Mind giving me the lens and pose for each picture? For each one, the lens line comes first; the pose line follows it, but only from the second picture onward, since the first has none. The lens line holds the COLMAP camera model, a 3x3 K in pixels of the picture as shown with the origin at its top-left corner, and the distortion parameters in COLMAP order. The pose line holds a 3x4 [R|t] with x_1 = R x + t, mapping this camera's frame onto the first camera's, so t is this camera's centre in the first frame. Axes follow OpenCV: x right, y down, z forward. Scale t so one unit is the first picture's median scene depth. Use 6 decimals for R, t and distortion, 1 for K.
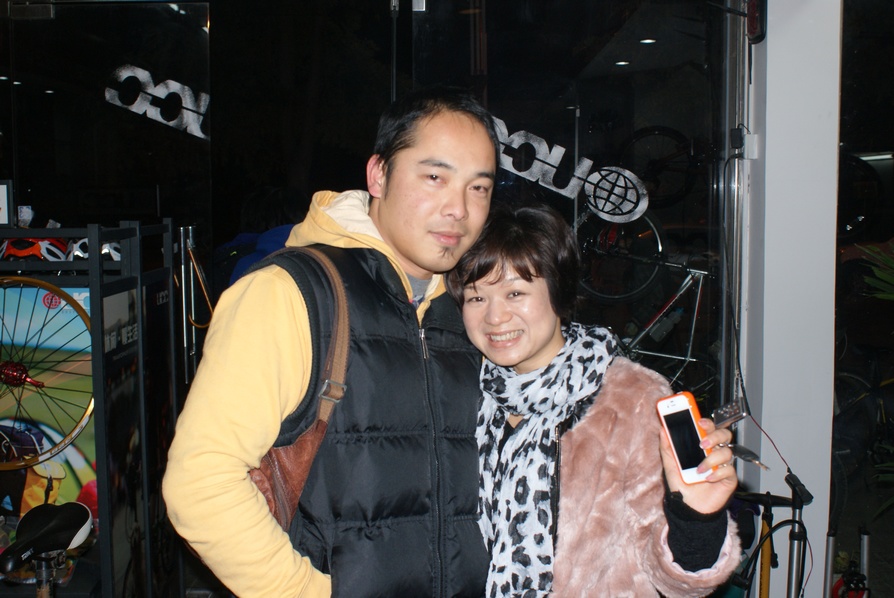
lens RADIAL K [[1070.9, 0, 447.0], [0, 1070.9, 299.0], [0, 0, 1]] dist [-0.107784, 0.035233]
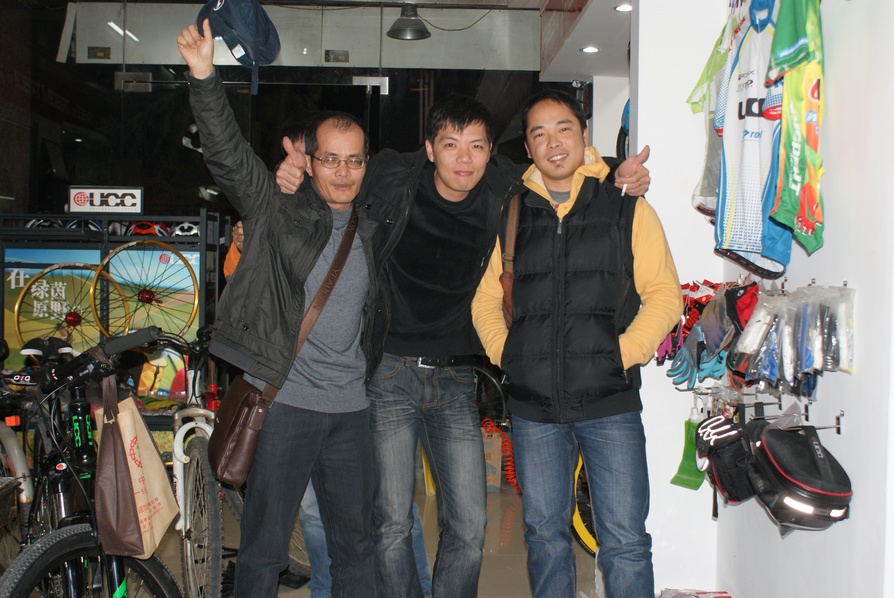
lens RADIAL K [[1070.9, 0, 447.0], [0, 1070.9, 299.0], [0, 0, 1]] dist [-0.107784, 0.035233]
pose [[0.998702, 0.016903, 0.048052, -0.003537], [-0.013658, 0.997654, -0.067081, 0.141956], [-0.049074, 0.066338, 0.996590, -0.579726]]
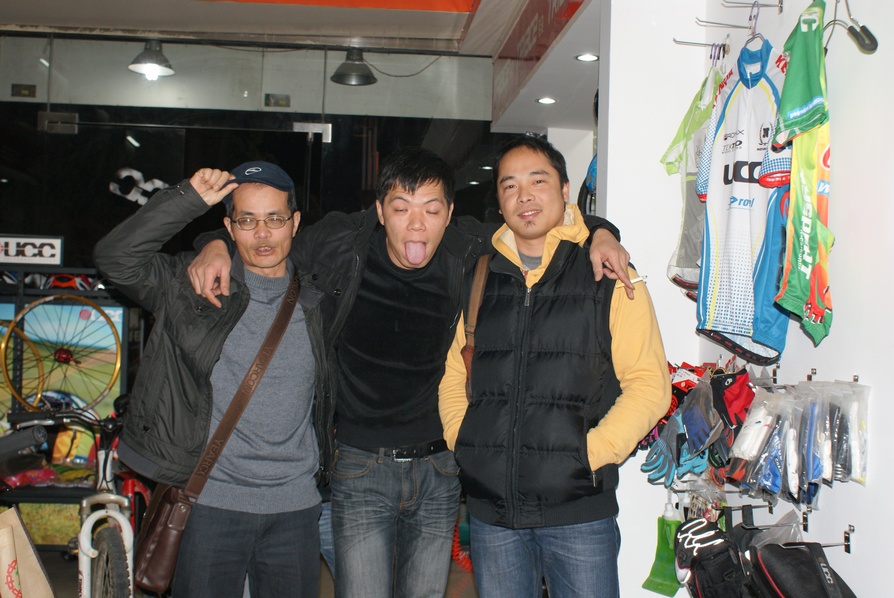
lens RADIAL K [[1070.9, 0, 447.0], [0, 1070.9, 299.0], [0, 0, 1]] dist [-0.107784, 0.035233]
pose [[0.994120, 0.034196, 0.102740, -0.004095], [-0.022861, 0.993718, -0.109553, 0.112441], [-0.105841, 0.106560, 0.988657, -0.490633]]
